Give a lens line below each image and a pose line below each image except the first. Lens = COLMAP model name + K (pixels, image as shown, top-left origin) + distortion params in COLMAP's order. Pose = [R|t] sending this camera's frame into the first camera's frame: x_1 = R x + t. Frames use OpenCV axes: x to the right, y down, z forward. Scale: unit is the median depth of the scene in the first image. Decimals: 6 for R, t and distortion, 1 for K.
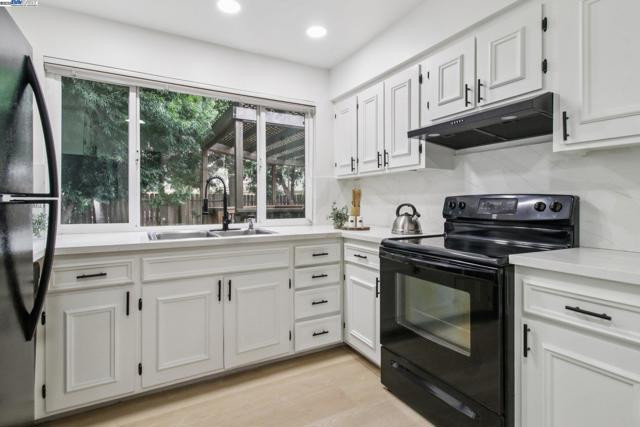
lens RADIAL K [[325.5, 0, 321.8], [0, 325.5, 204.5], [0, 0, 1]] dist [0.001230, 0.000173]
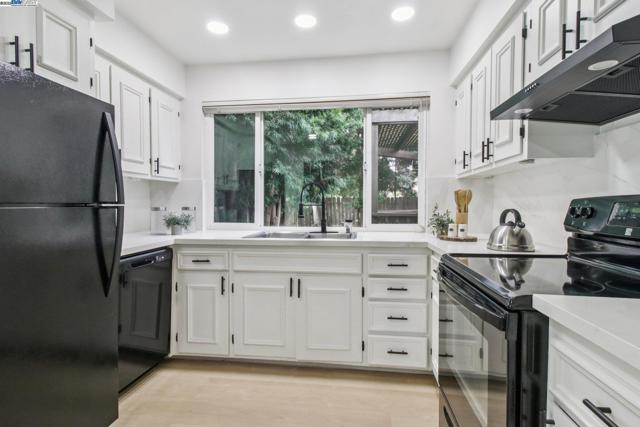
lens RADIAL K [[329.3, 0, 320.0], [0, 329.3, 213.5], [0, 0, 1]] dist [-0.001069, -0.000565]
pose [[0.797923, 0.014673, -0.602581, 0.374267], [-0.003325, 0.999796, 0.019943, -0.005764], [0.602750, -0.013910, 0.797809, 0.154325]]
